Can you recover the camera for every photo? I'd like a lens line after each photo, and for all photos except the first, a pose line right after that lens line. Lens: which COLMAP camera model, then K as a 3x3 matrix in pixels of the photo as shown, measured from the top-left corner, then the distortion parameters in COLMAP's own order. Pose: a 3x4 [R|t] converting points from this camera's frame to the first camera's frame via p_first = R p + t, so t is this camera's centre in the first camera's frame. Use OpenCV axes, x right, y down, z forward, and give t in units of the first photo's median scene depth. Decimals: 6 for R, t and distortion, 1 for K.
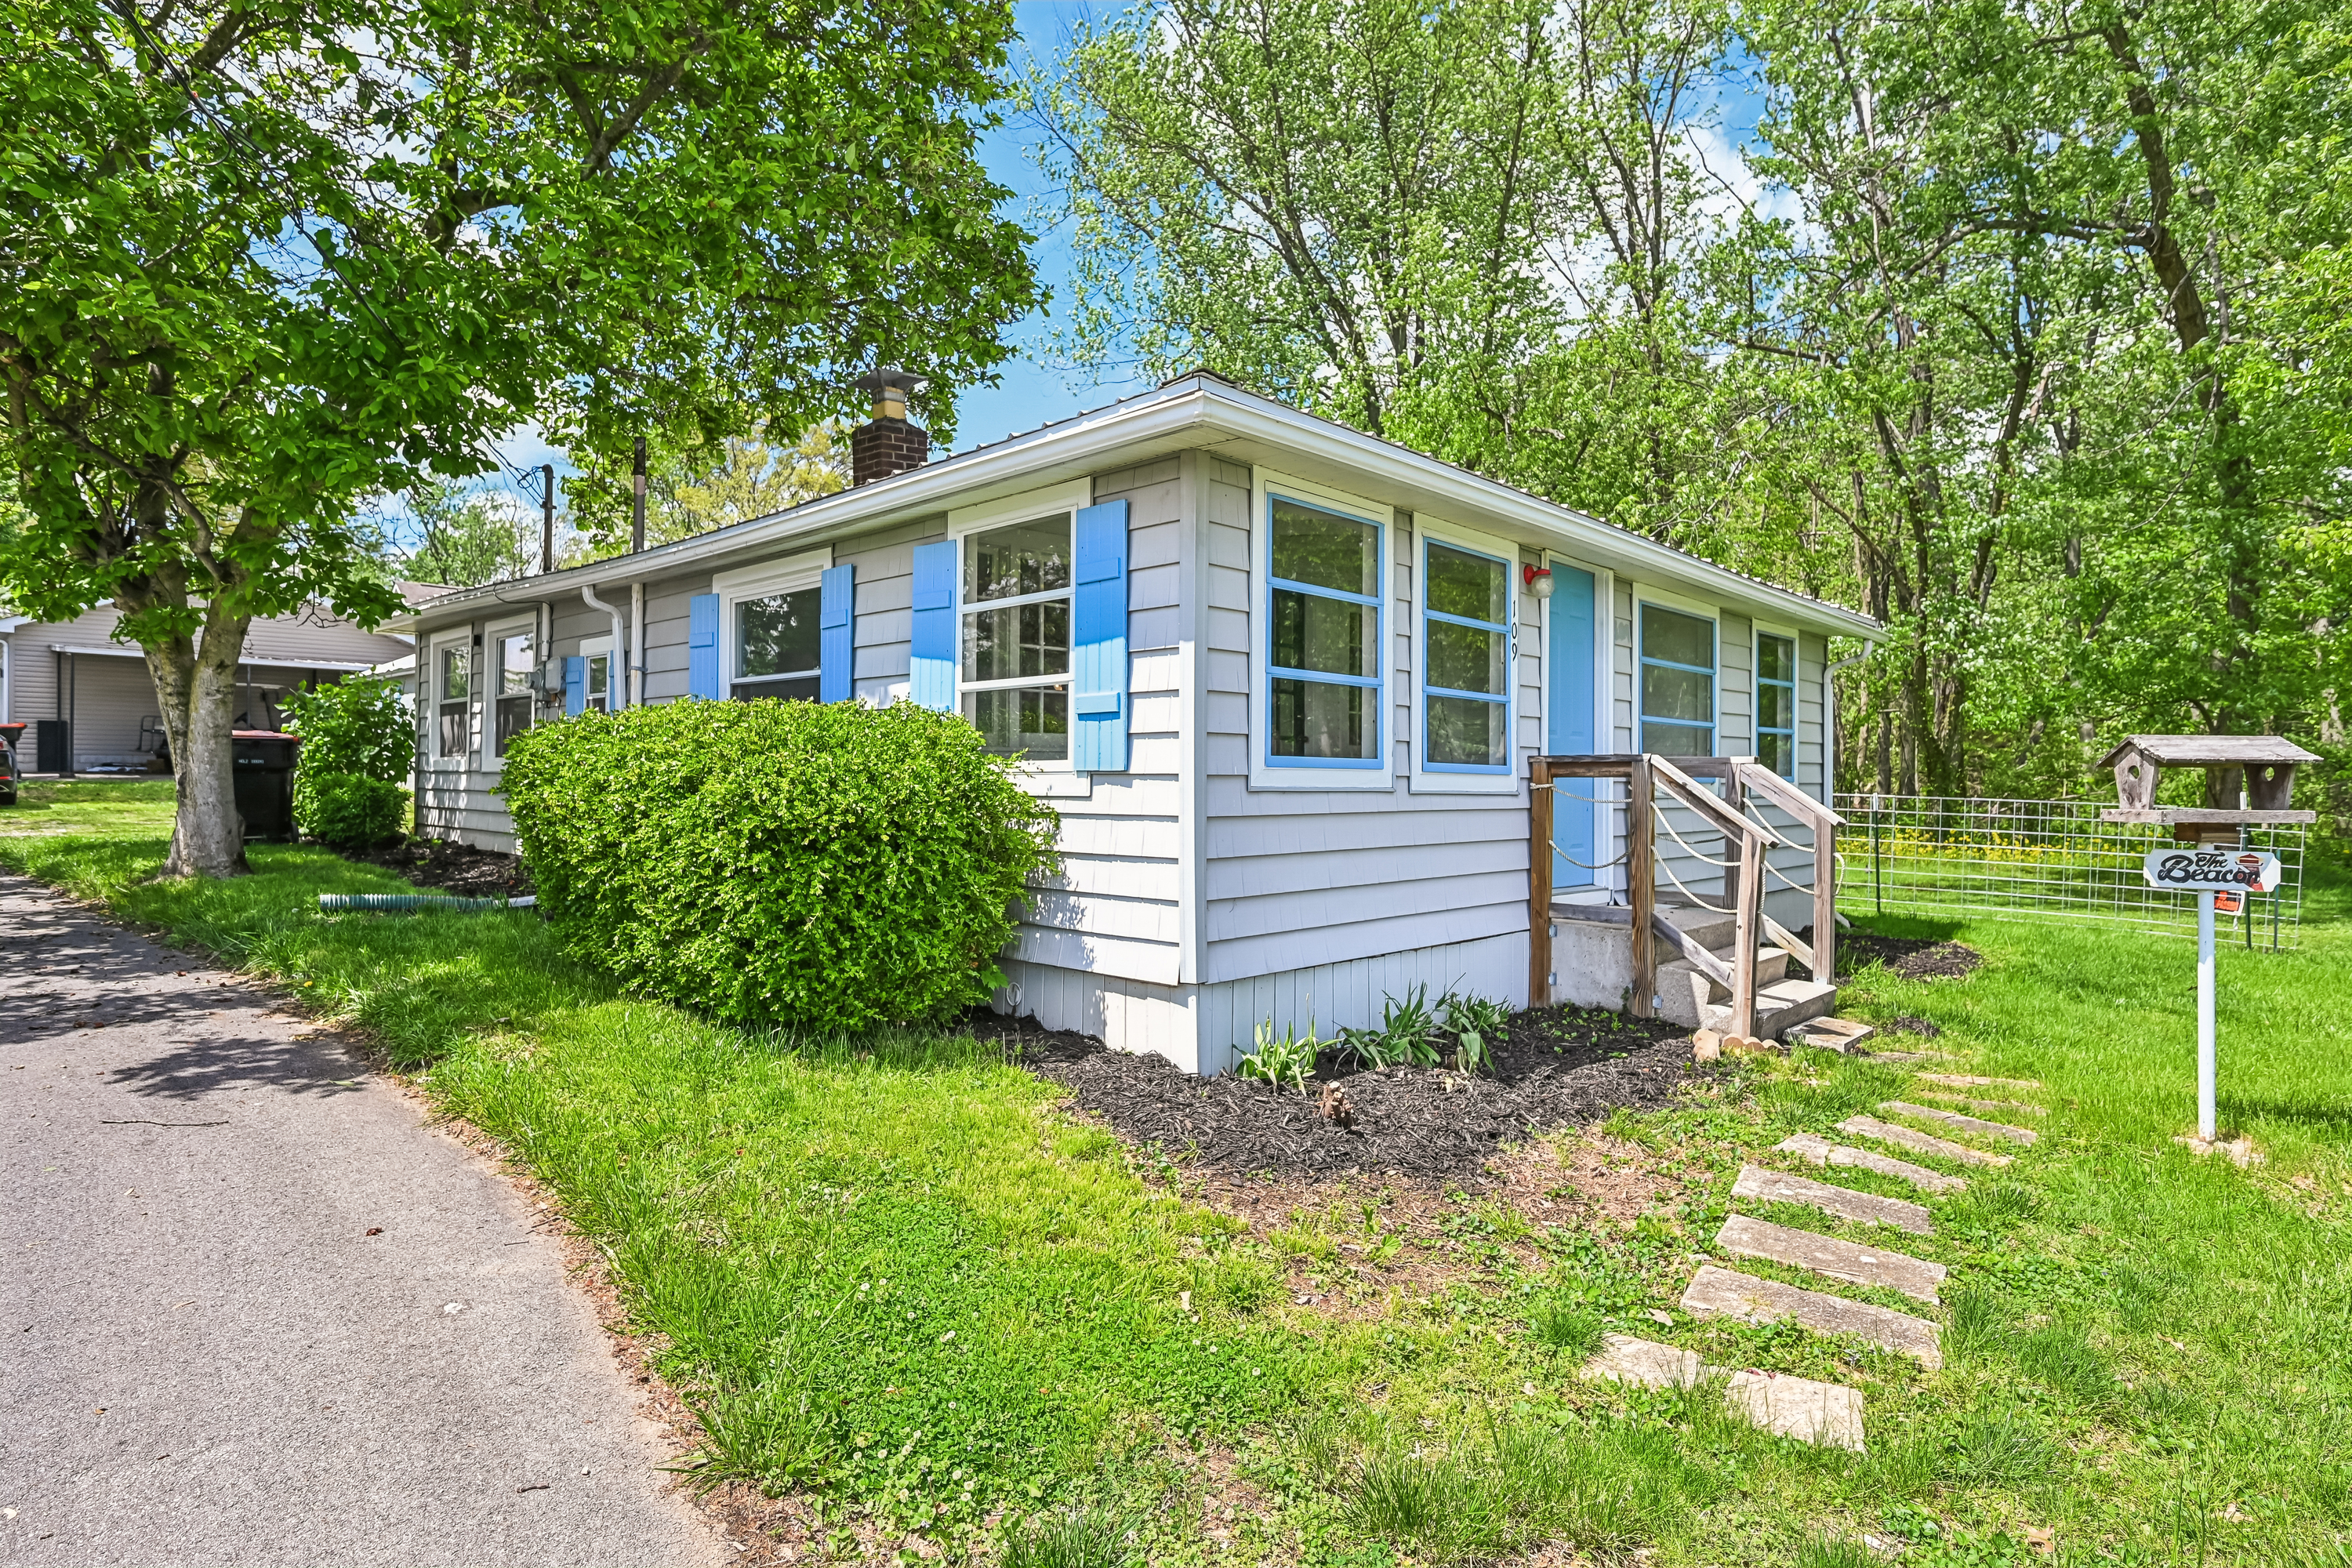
lens RADIAL K [[1241.8, 0, 1176.0], [0, 1241.8, 784.0], [0, 0, 1]] dist [0.002153, -0.001019]
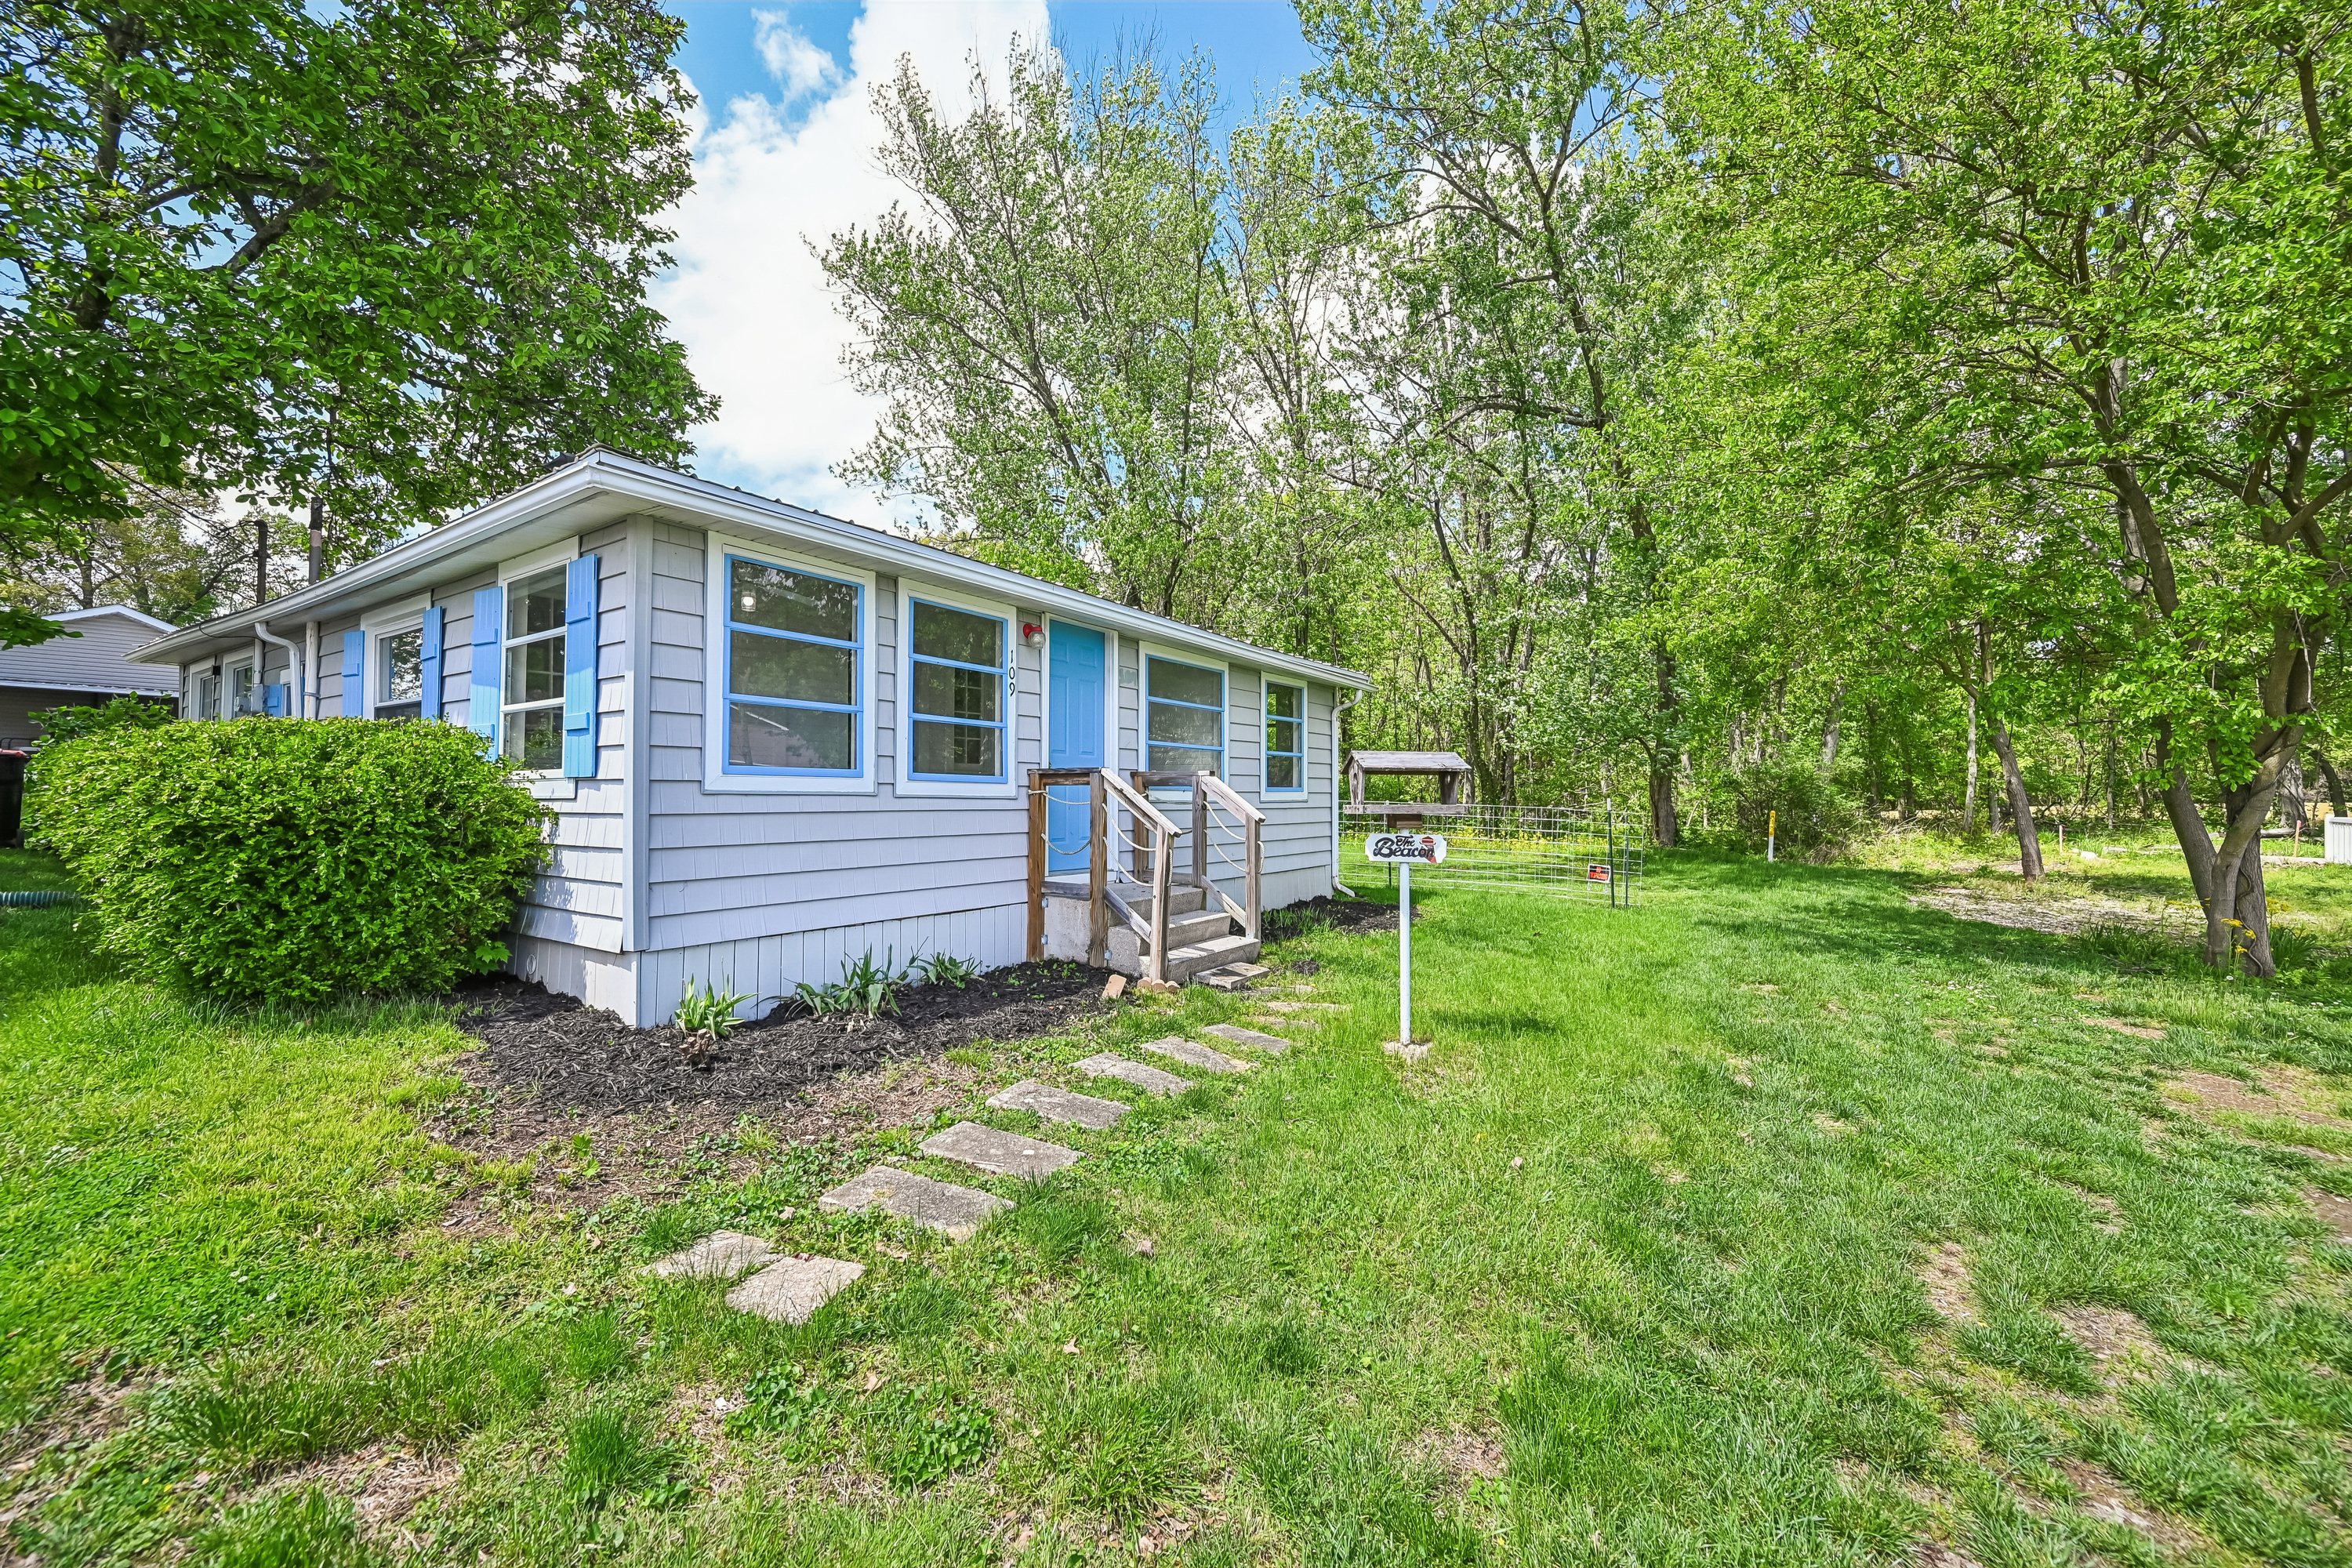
lens RADIAL K [[926.2, 0, 1176.0], [0, 926.2, 784.0], [0, 0, 1]] dist [0.001874, 0.000523]
pose [[0.987437, 0.000371, 0.158013, 0.365986], [0.002328, 0.999855, -0.016890, 0.012725], [-0.157996, 0.017045, 0.987293, 0.017228]]
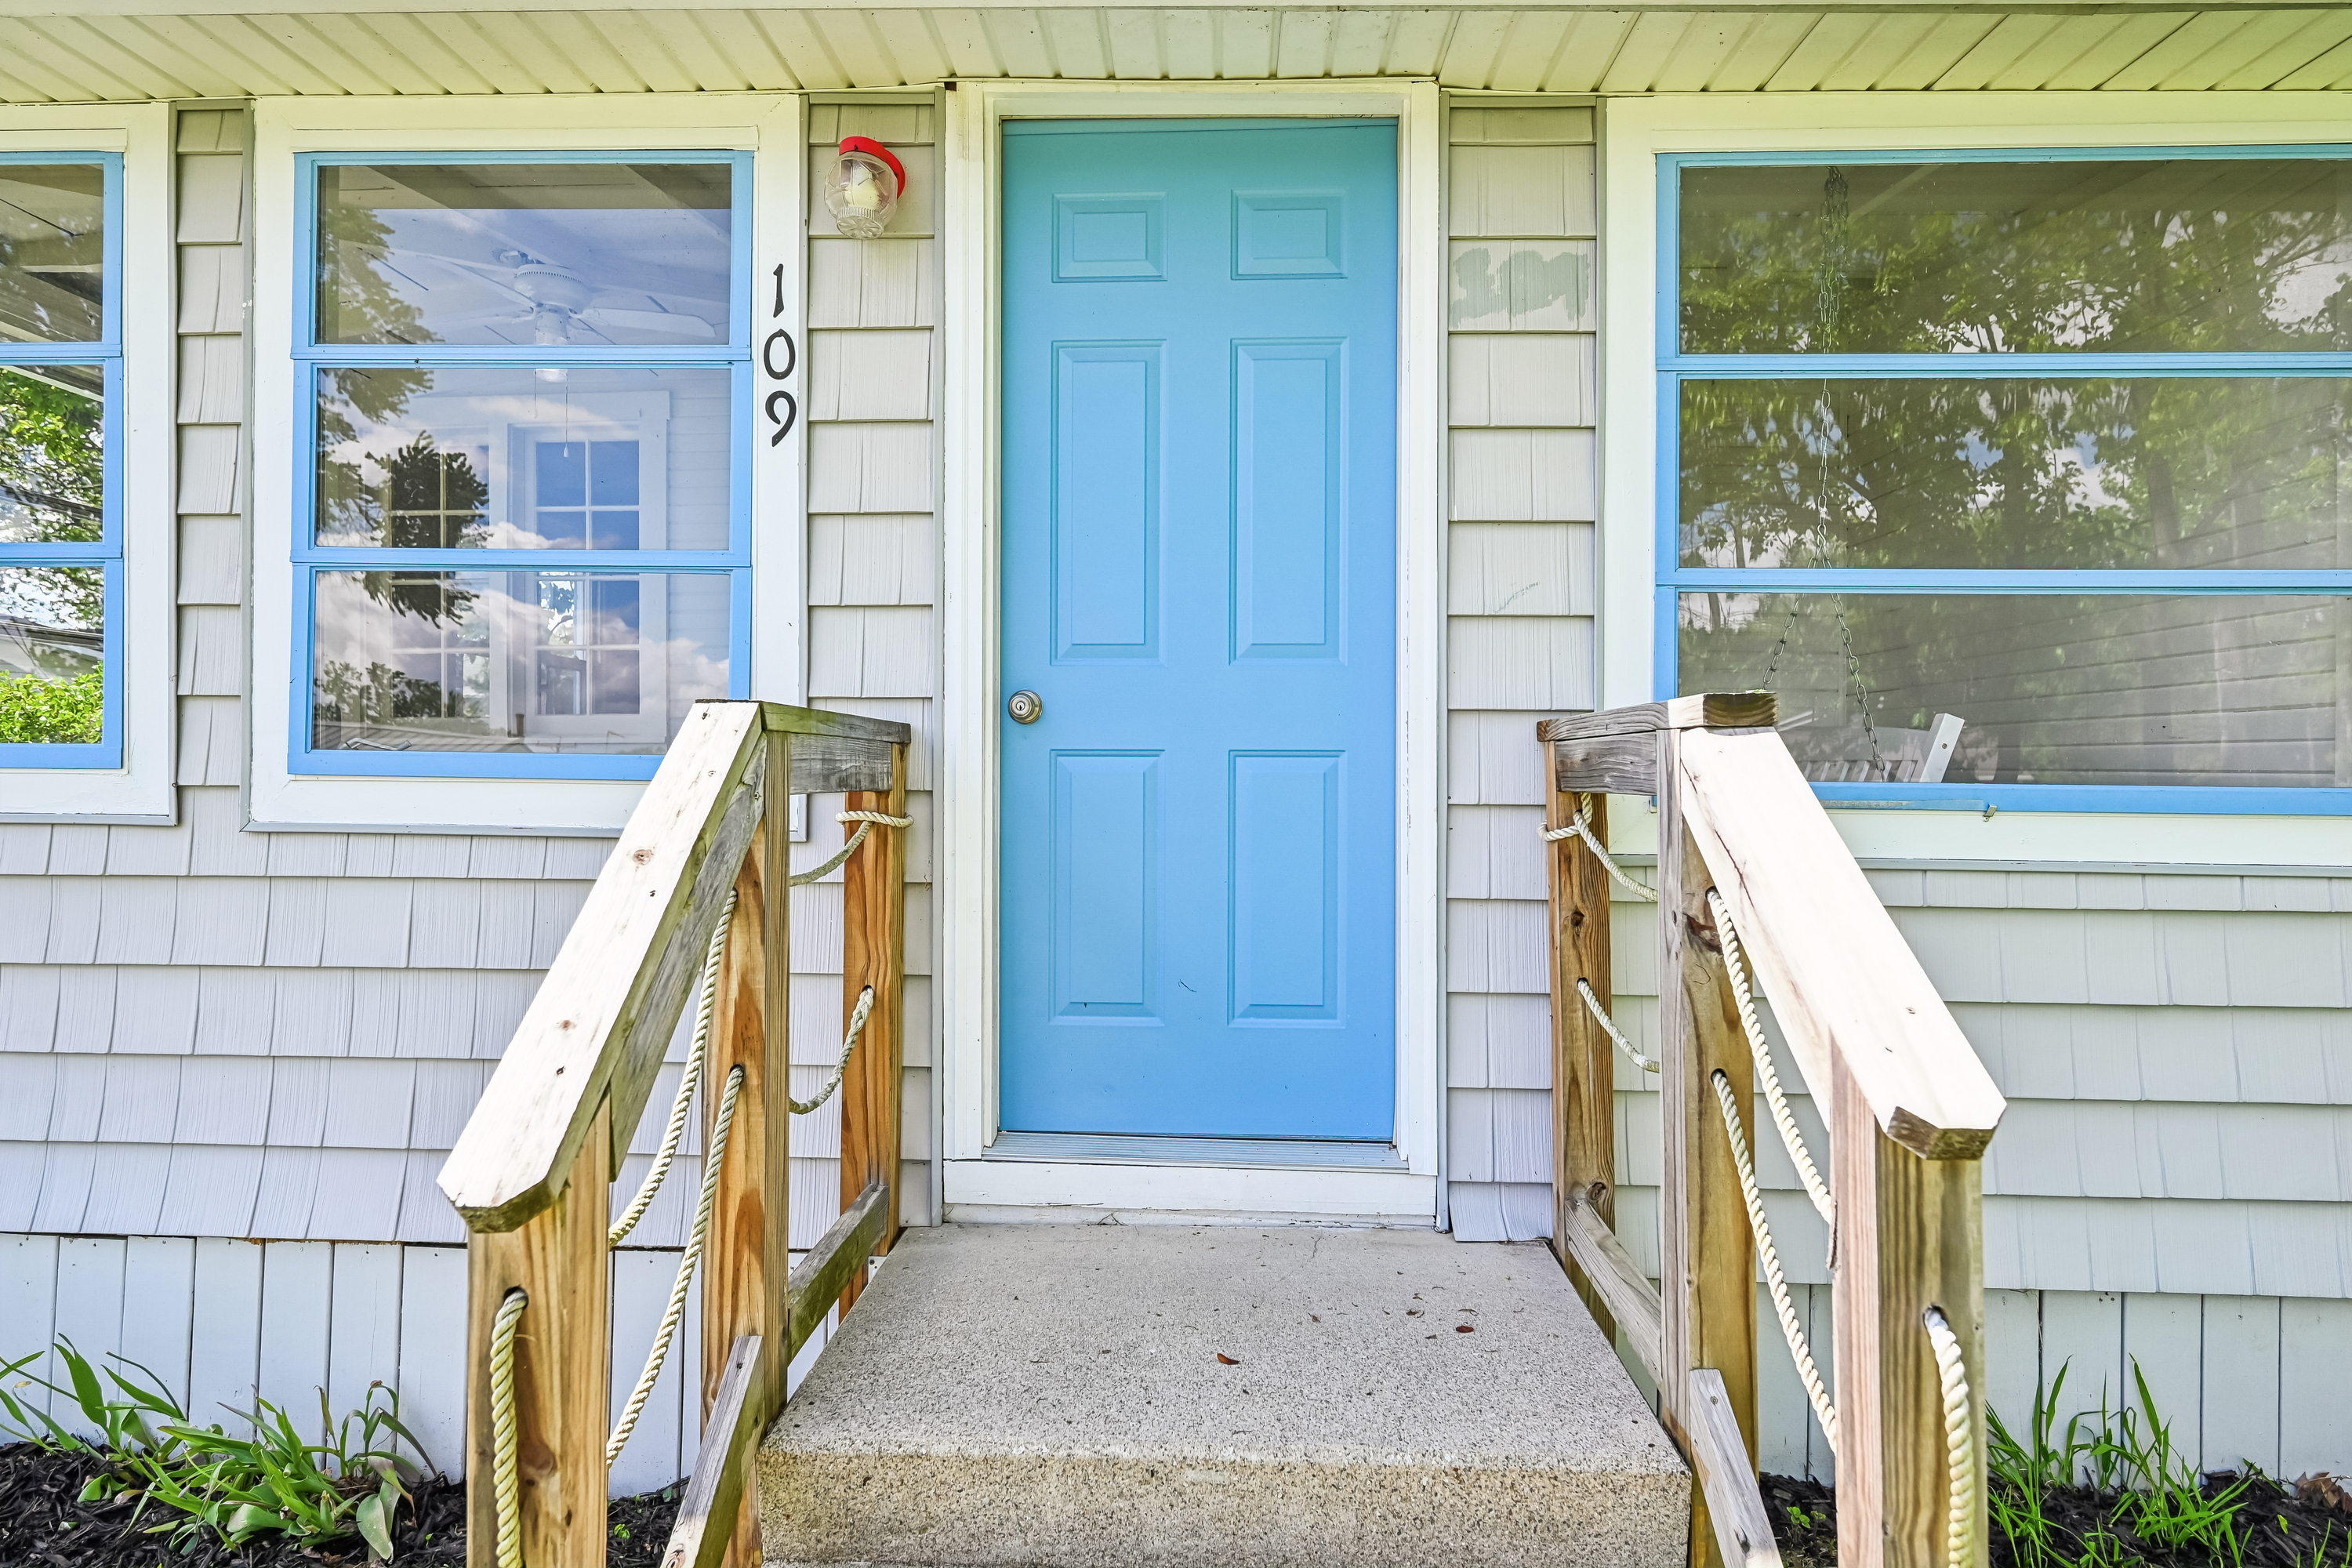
lens RADIAL K [[1241.8, 0, 1176.0], [0, 1241.8, 784.0], [0, 0, 1]] dist [0.002153, -0.001019]
pose [[0.656386, 0.036339, -0.753550, 0.766409], [0.001556, 0.998772, 0.049520, -0.029165], [0.754424, -0.033677, 0.655523, 1.091598]]
